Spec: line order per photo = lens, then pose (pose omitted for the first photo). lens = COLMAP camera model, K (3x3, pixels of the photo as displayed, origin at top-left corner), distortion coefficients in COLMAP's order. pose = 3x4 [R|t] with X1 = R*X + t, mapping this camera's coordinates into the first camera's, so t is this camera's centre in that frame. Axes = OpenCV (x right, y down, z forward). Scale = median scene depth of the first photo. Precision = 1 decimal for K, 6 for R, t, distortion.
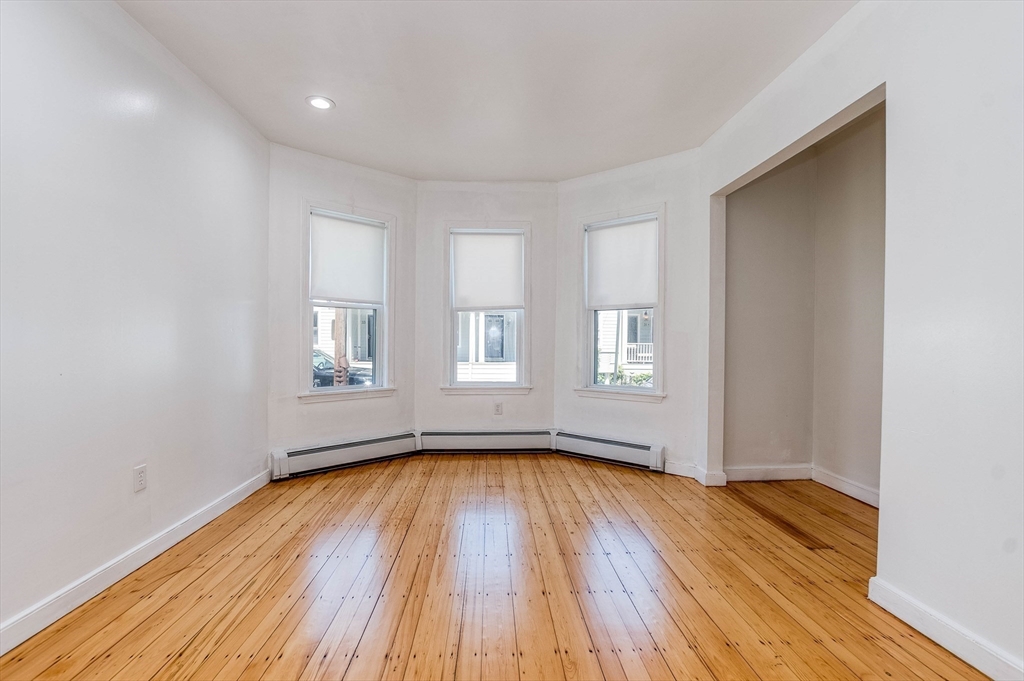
lens RADIAL K [[469.4, 0, 512.0], [0, 469.4, 340.5], [0, 0, 1]] dist [0.000166, 0.000148]
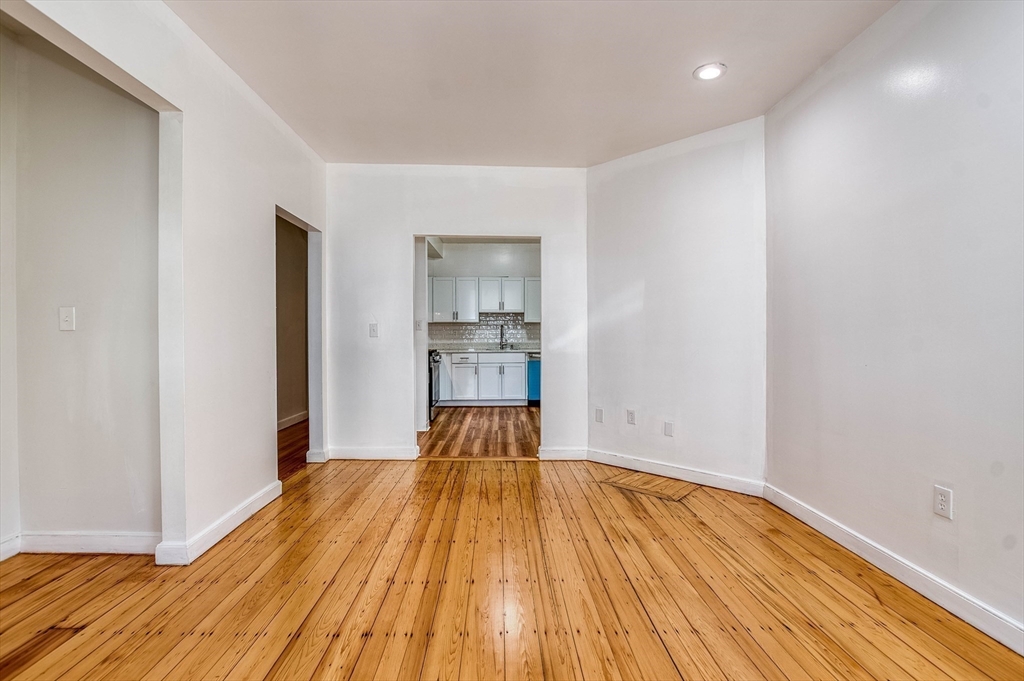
lens RADIAL K [[458.4, 0, 512.1], [0, 458.4, 333.0], [0, 0, 1]] dist [-0.028812, -0.000086]
pose [[-0.999835, -0.002971, 0.017913, -0.033200], [-0.003090, 0.999973, -0.006619, -0.002629], [-0.017893, -0.006673, -0.999818, 1.876673]]
